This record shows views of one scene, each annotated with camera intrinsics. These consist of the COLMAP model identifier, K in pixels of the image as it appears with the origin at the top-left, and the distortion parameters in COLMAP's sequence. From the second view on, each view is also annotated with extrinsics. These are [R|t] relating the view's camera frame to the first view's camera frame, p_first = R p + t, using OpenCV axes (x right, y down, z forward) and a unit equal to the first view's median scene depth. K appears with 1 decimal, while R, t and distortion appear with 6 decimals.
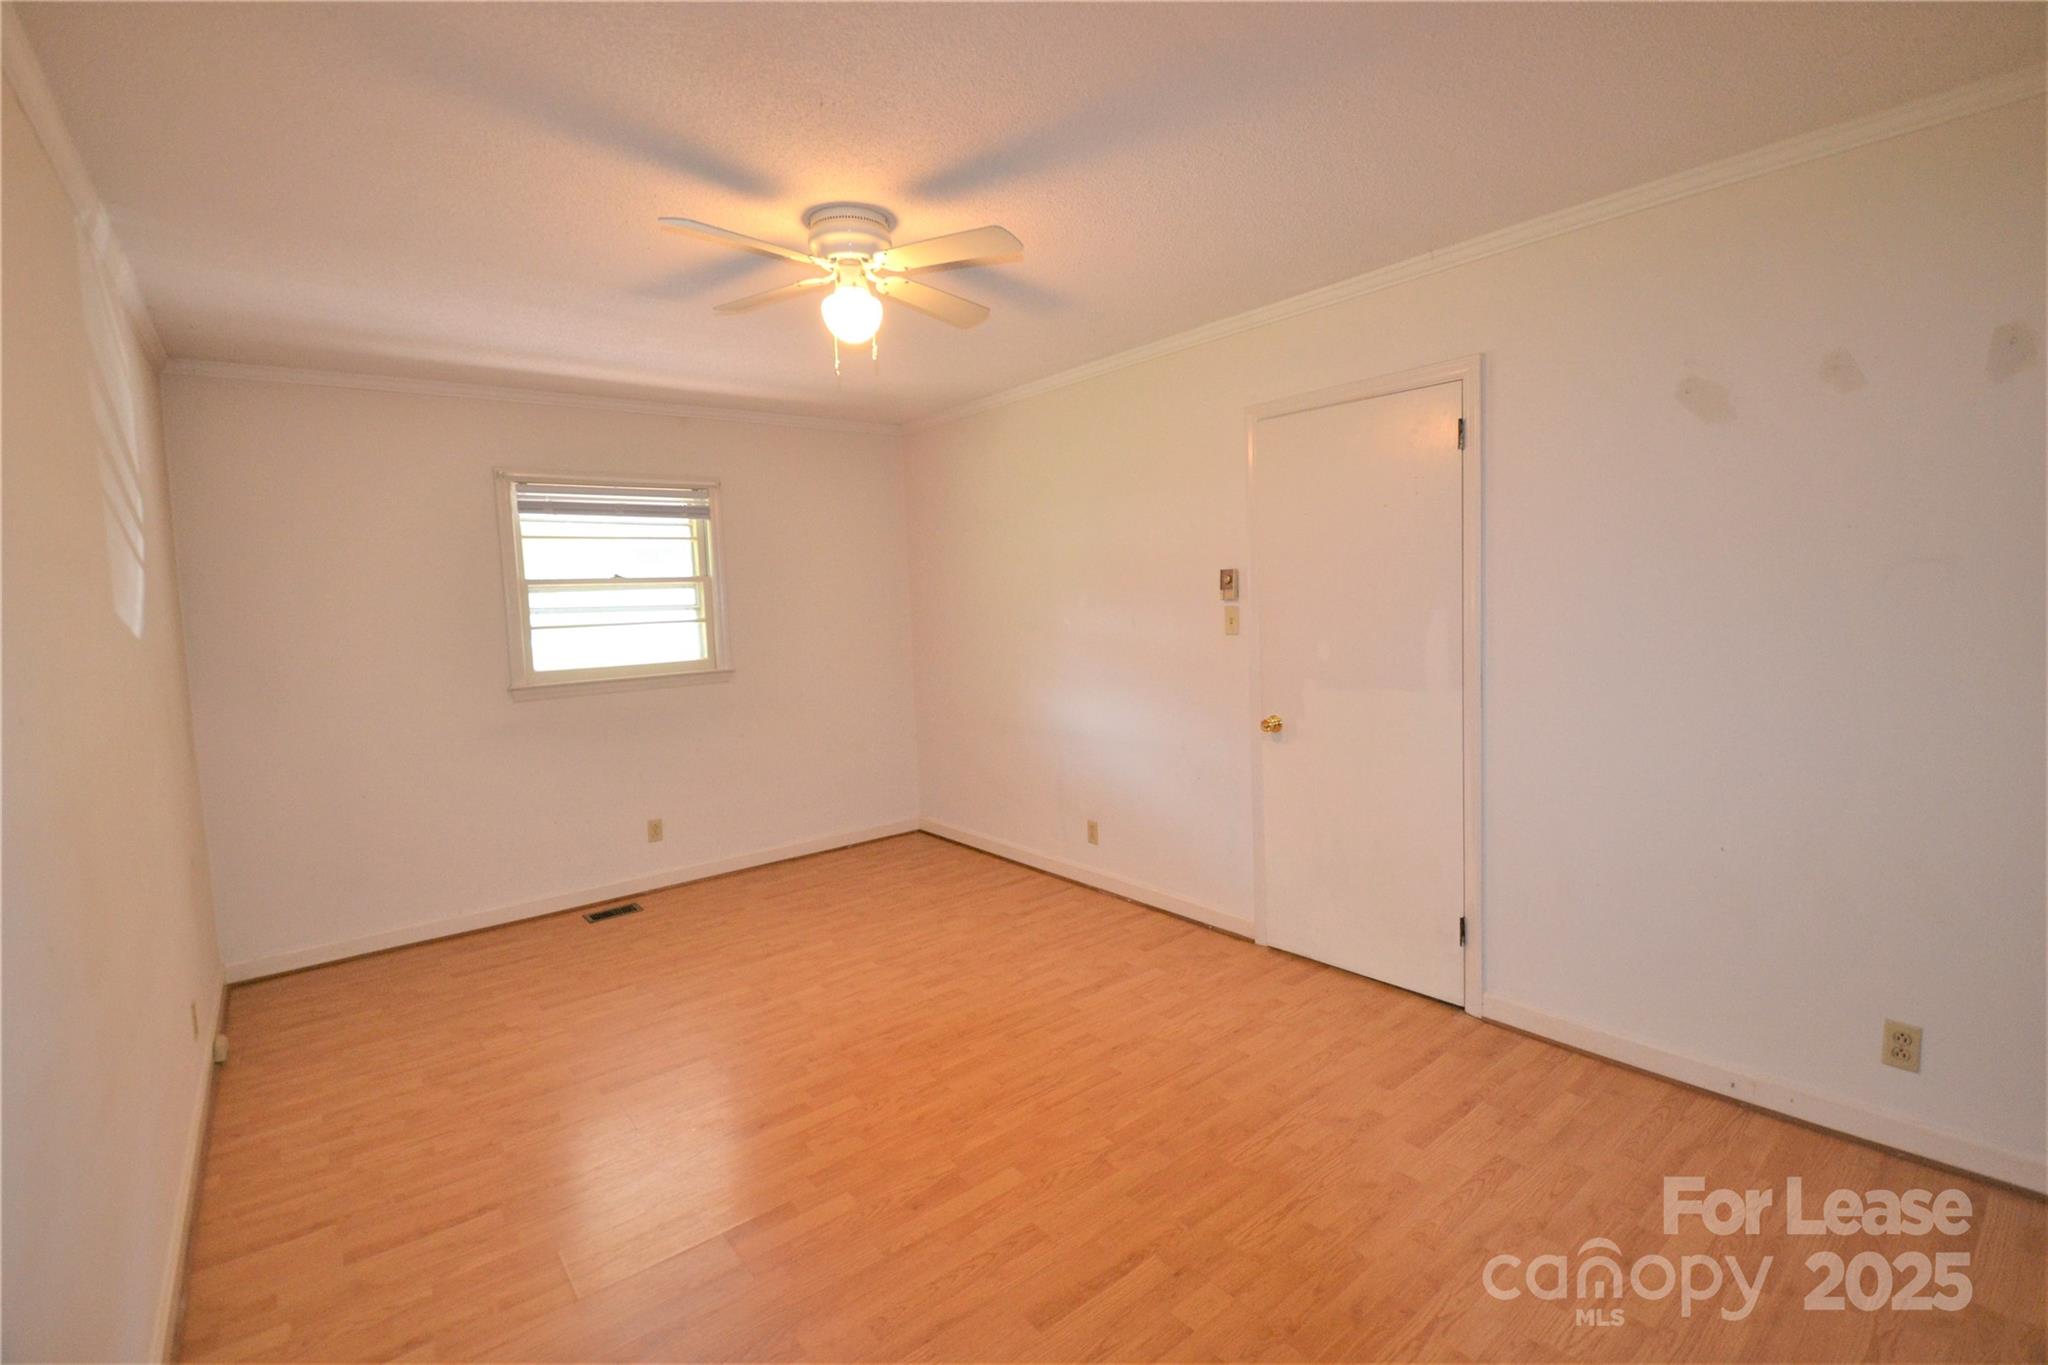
lens RADIAL K [[913.1, 0, 1024.5], [0, 913.1, 661.0], [0, 0, 1]] dist [0.024232, -0.027439]
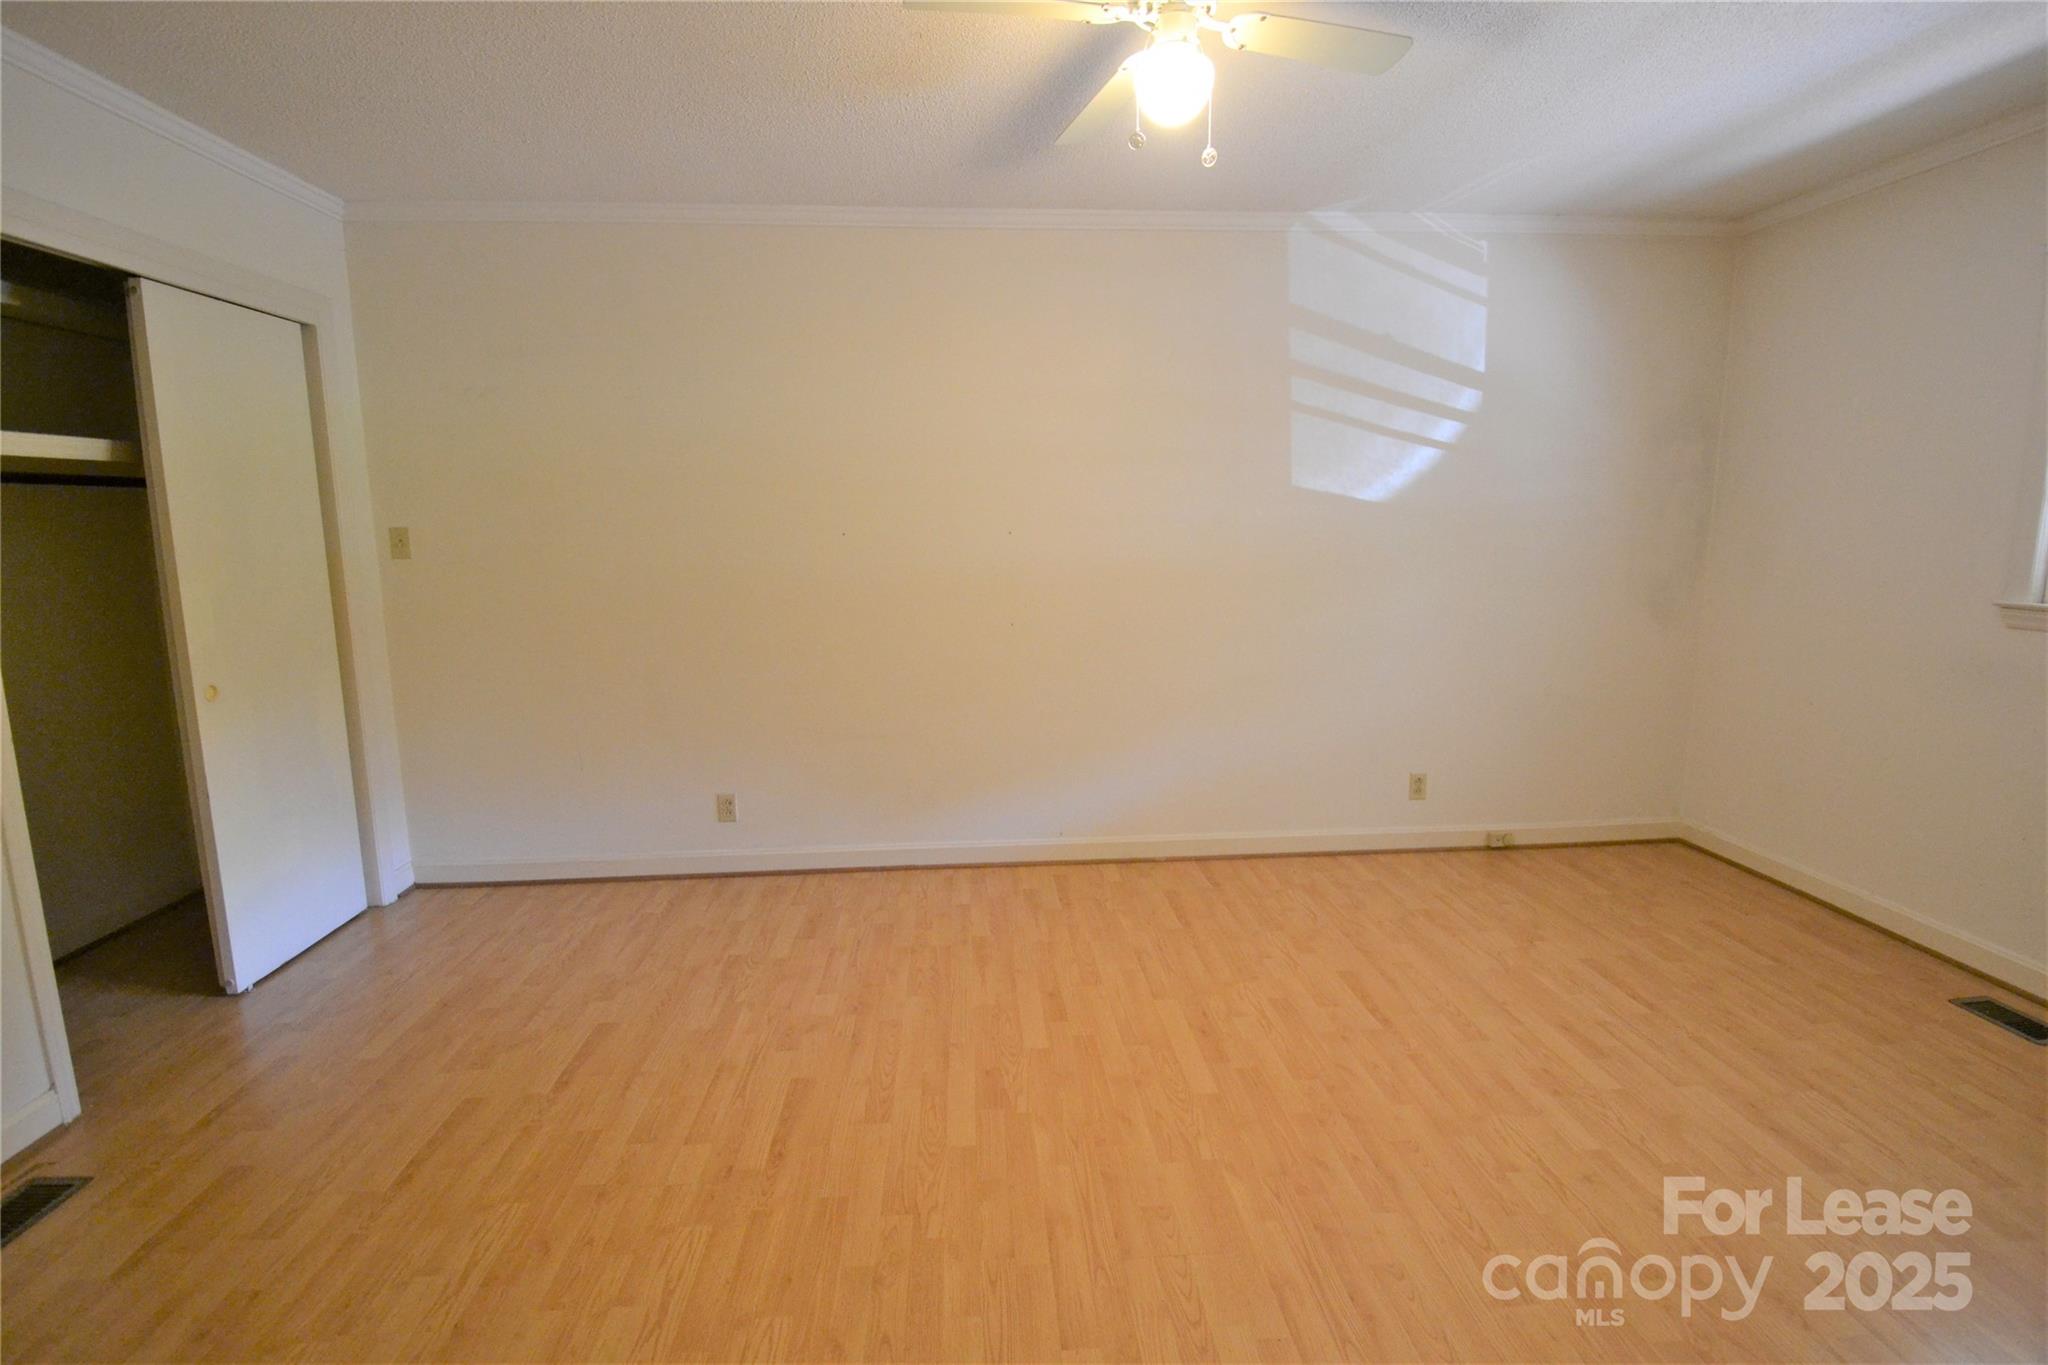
lens RADIAL K [[913.1, 0, 1024.5], [0, 913.1, 661.0], [0, 0, 1]] dist [0.024232, -0.027439]
pose [[-0.567200, 0.166852, -0.806502, 0.395907], [-0.028894, 0.974629, 0.221956, -0.060896], [0.823073, 0.149196, -0.547988, 0.977820]]
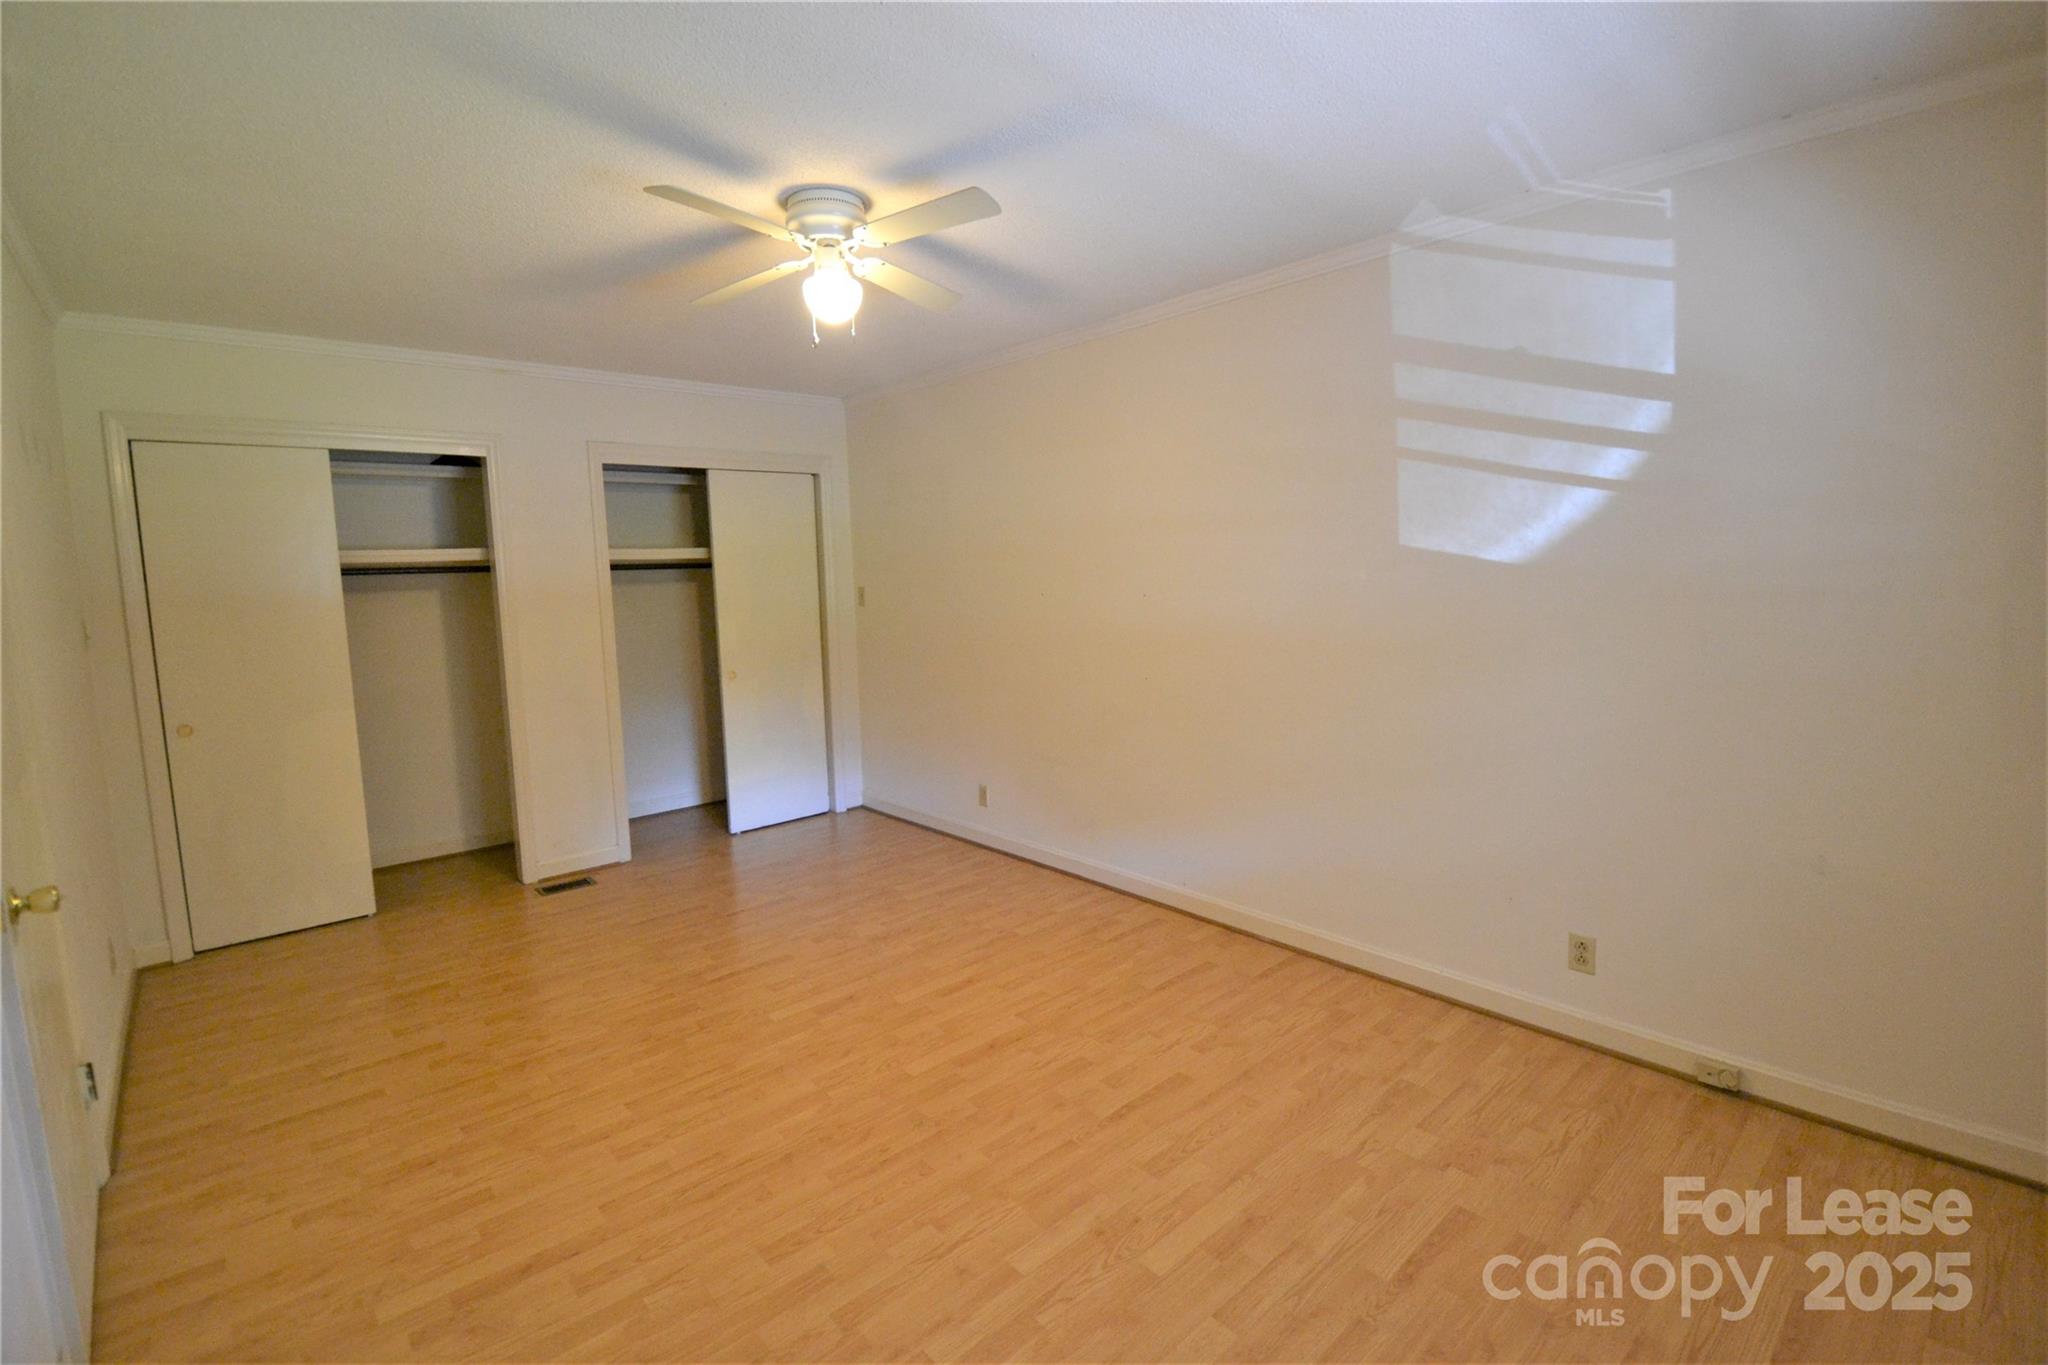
lens RADIAL K [[908.6, 0, 1023.1], [0, 908.6, 667.7], [0, 0, 1]] dist [0.022641, -0.027714]
pose [[-0.996077, 0.072135, -0.051265, -0.223406], [0.061474, 0.980715, 0.185523, -0.102144], [0.063659, 0.181644, -0.981302, 1.479223]]
